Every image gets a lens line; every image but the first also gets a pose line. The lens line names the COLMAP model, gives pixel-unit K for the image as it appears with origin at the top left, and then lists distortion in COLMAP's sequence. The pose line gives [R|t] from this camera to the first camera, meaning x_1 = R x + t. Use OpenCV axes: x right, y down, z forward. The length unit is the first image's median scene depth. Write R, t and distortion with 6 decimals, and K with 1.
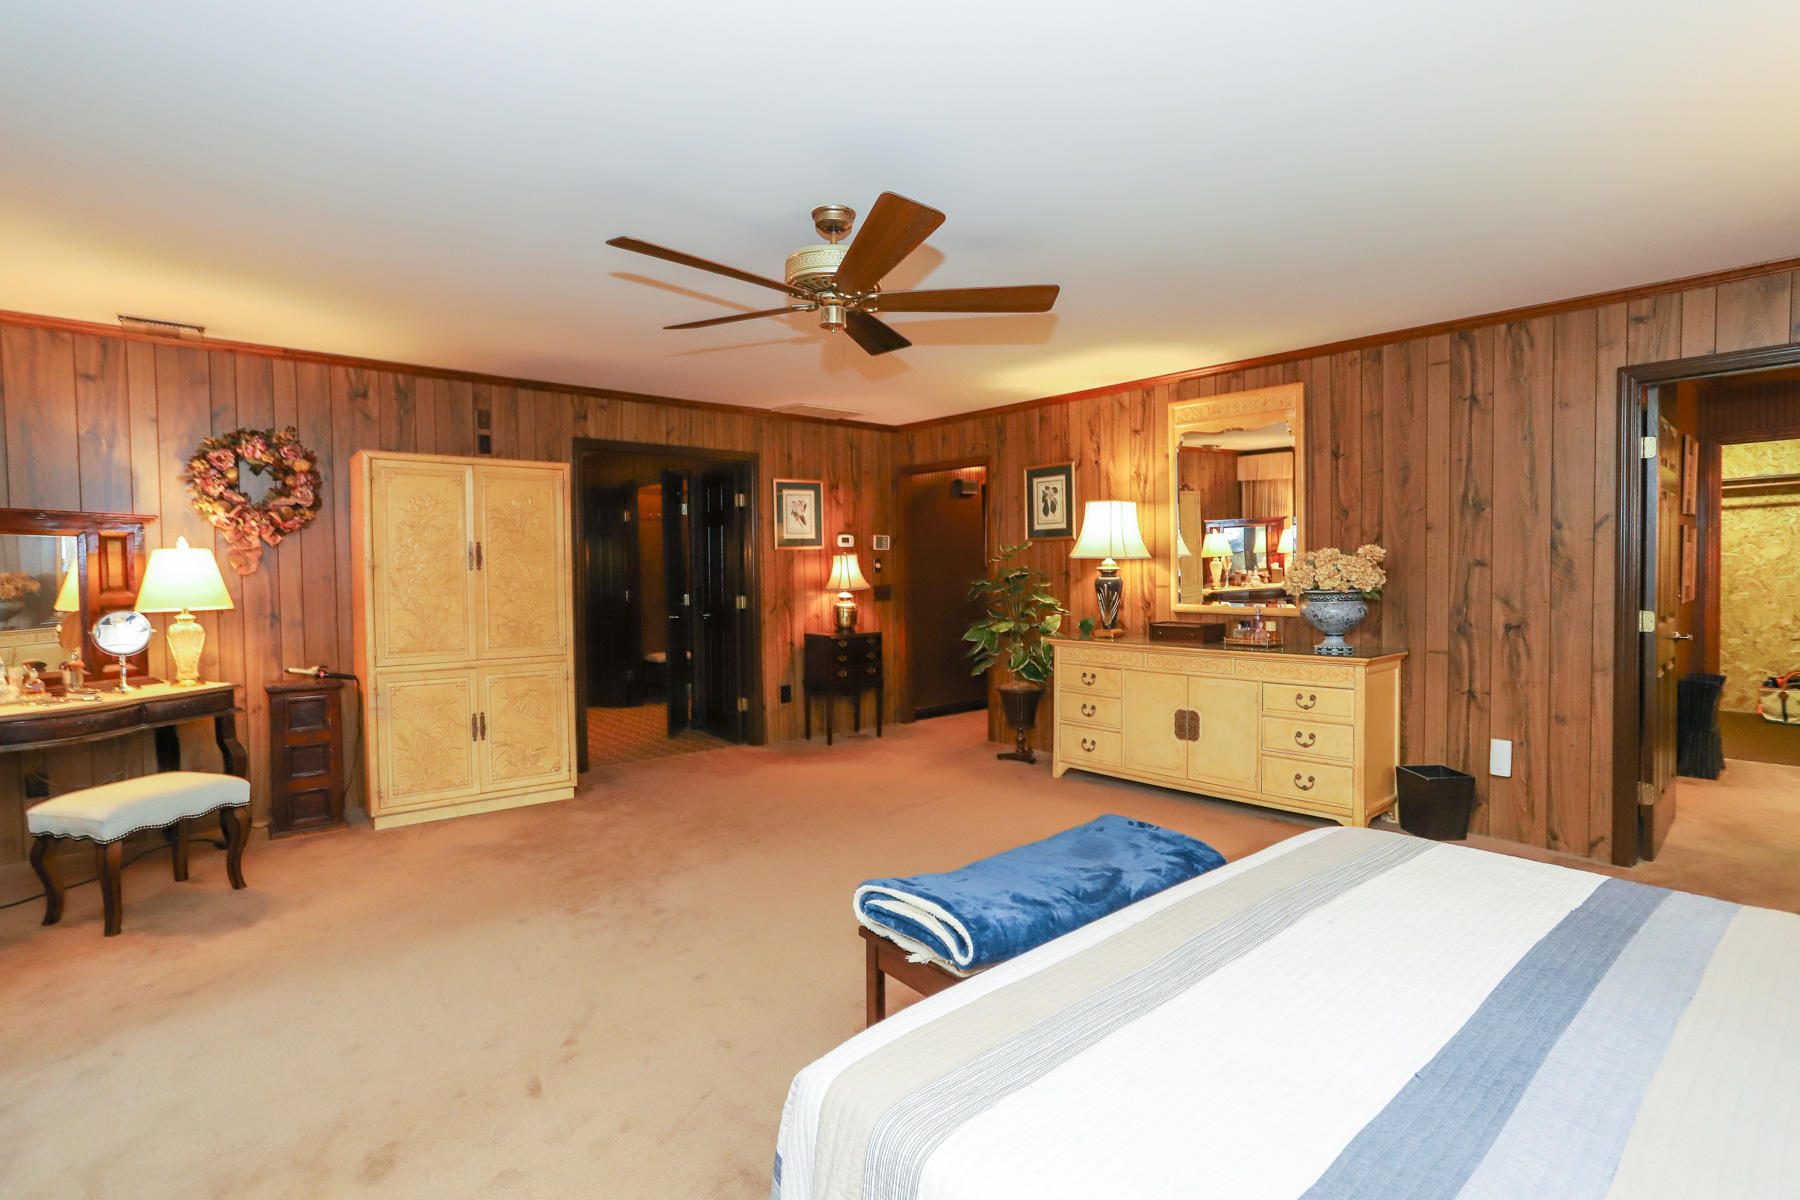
lens RADIAL K [[872.1, 0, 909.6], [0, 872.1, 590.0], [0, 0, 1]] dist [-0.051932, 0.031082]
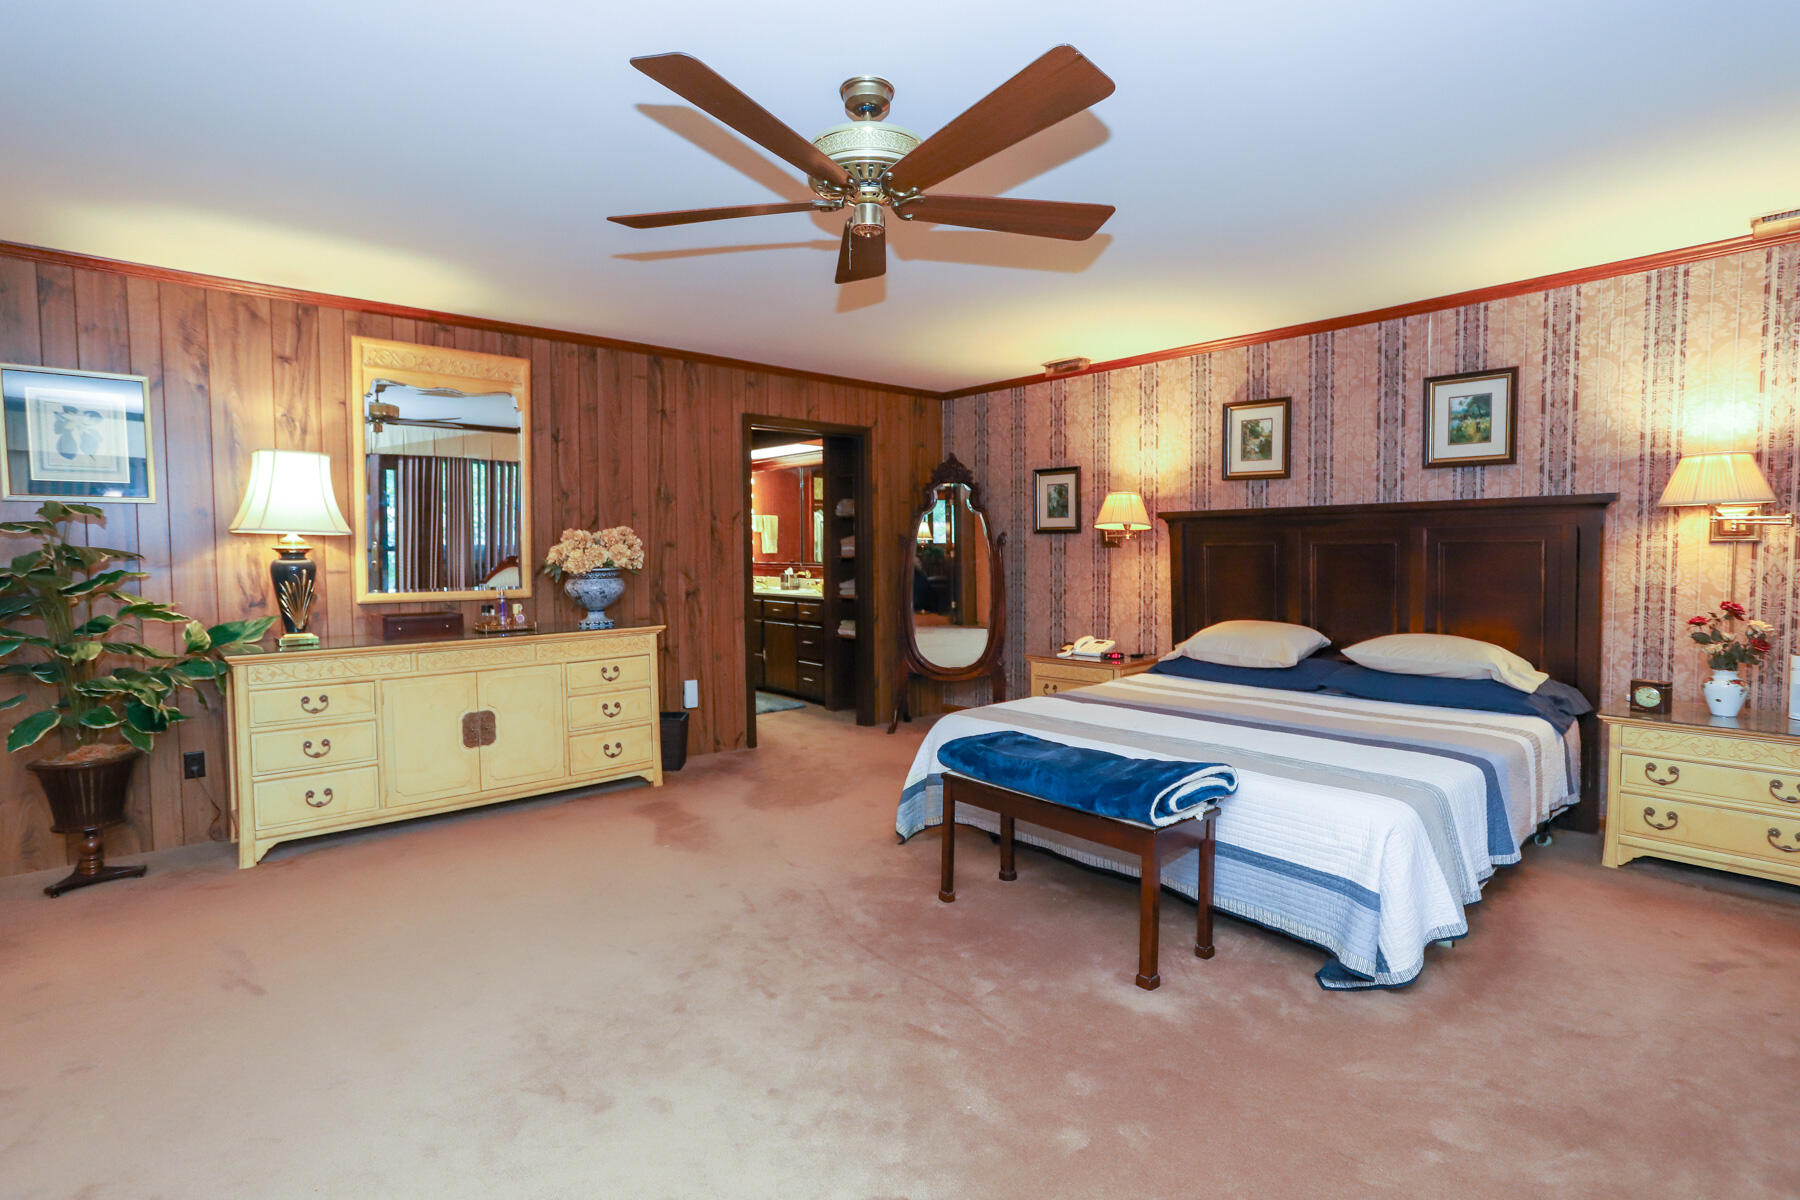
lens RADIAL K [[872.1, 0, 909.6], [0, 872.1, 590.0], [0, 0, 1]] dist [-0.051932, 0.031082]
pose [[-0.013913, -0.039585, 0.999119, -0.581081], [0.028617, 0.998791, 0.039970, -0.004920], [-0.999494, 0.029148, -0.012763, 0.622304]]
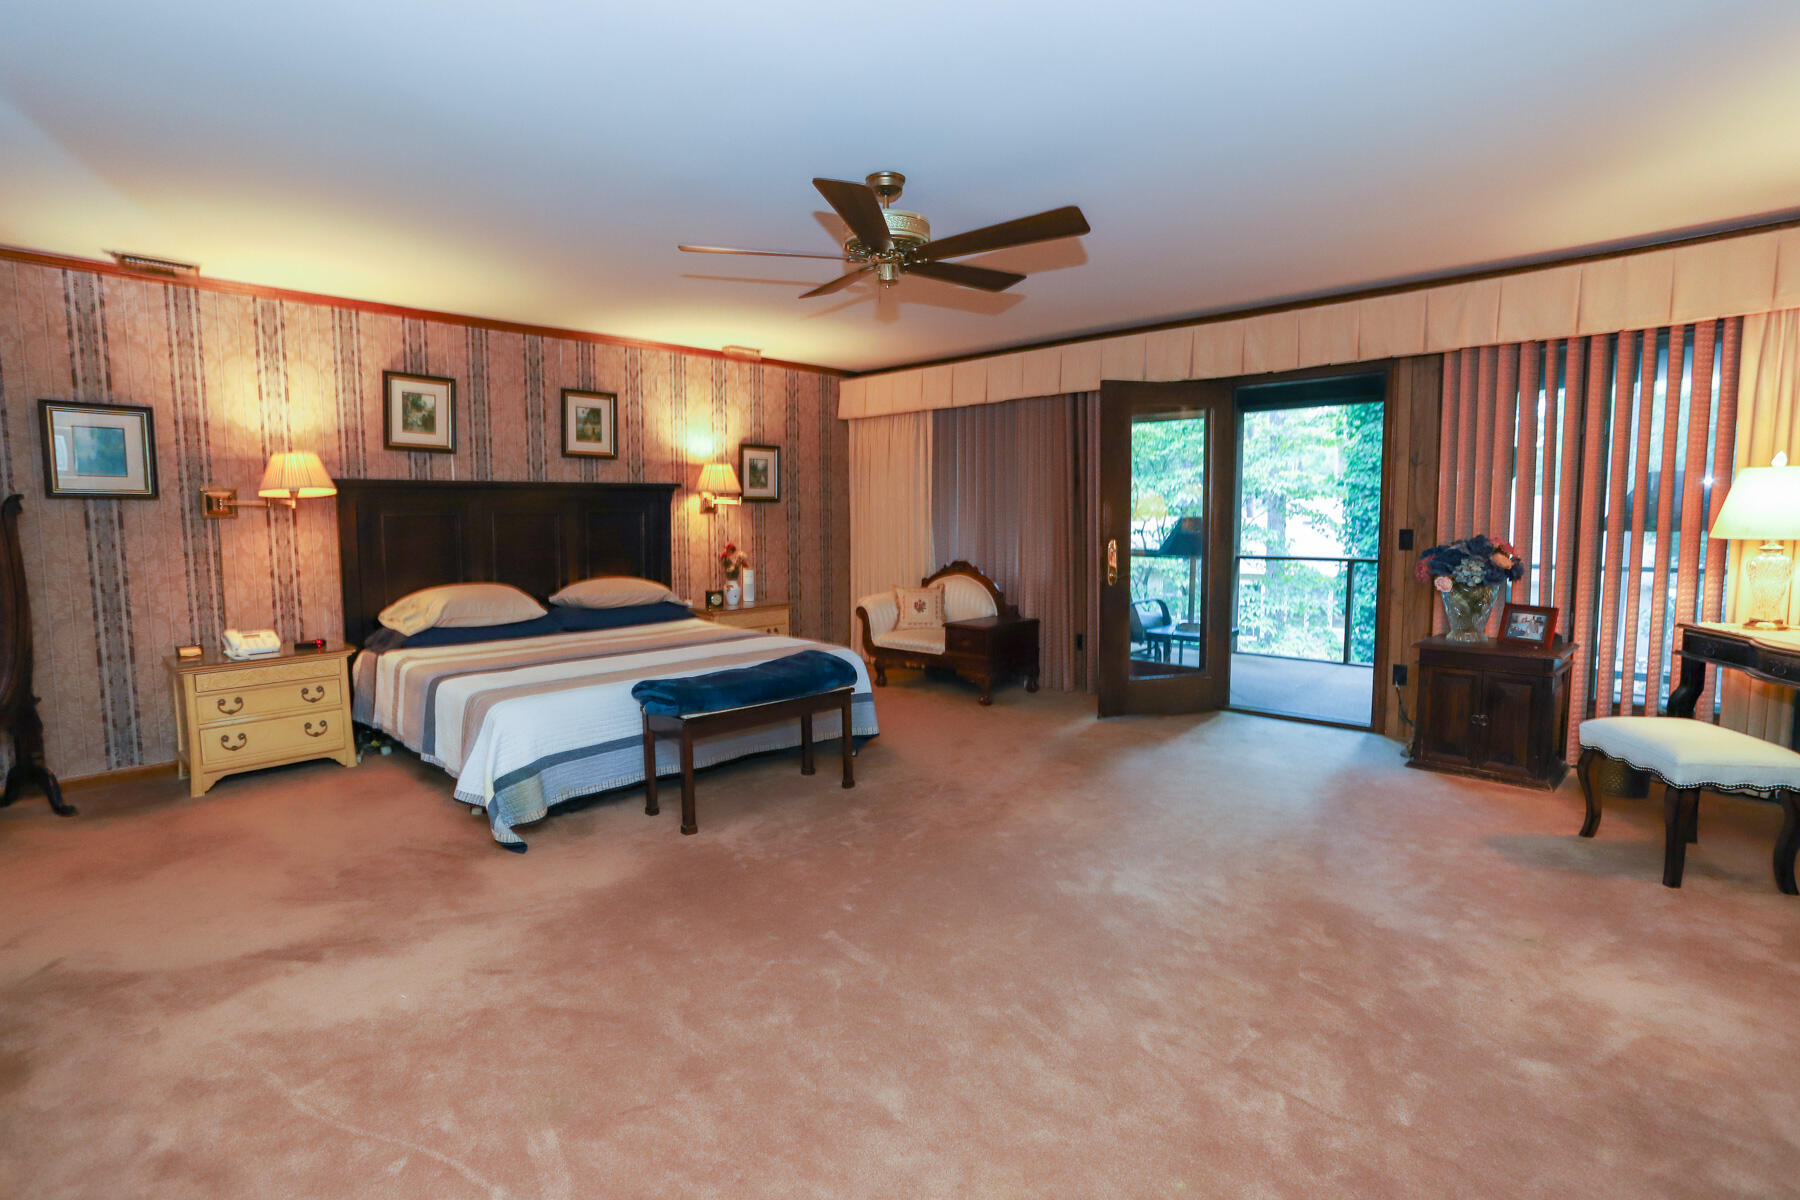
lens RADIAL K [[872.1, 0, 909.6], [0, 872.1, 590.0], [0, 0, 1]] dist [-0.051932, 0.031082]
pose [[-0.996259, 0.022802, -0.083357, -0.007772], [0.013700, 0.994037, 0.108177, -0.021394], [0.085327, 0.106630, -0.990631, 1.380155]]
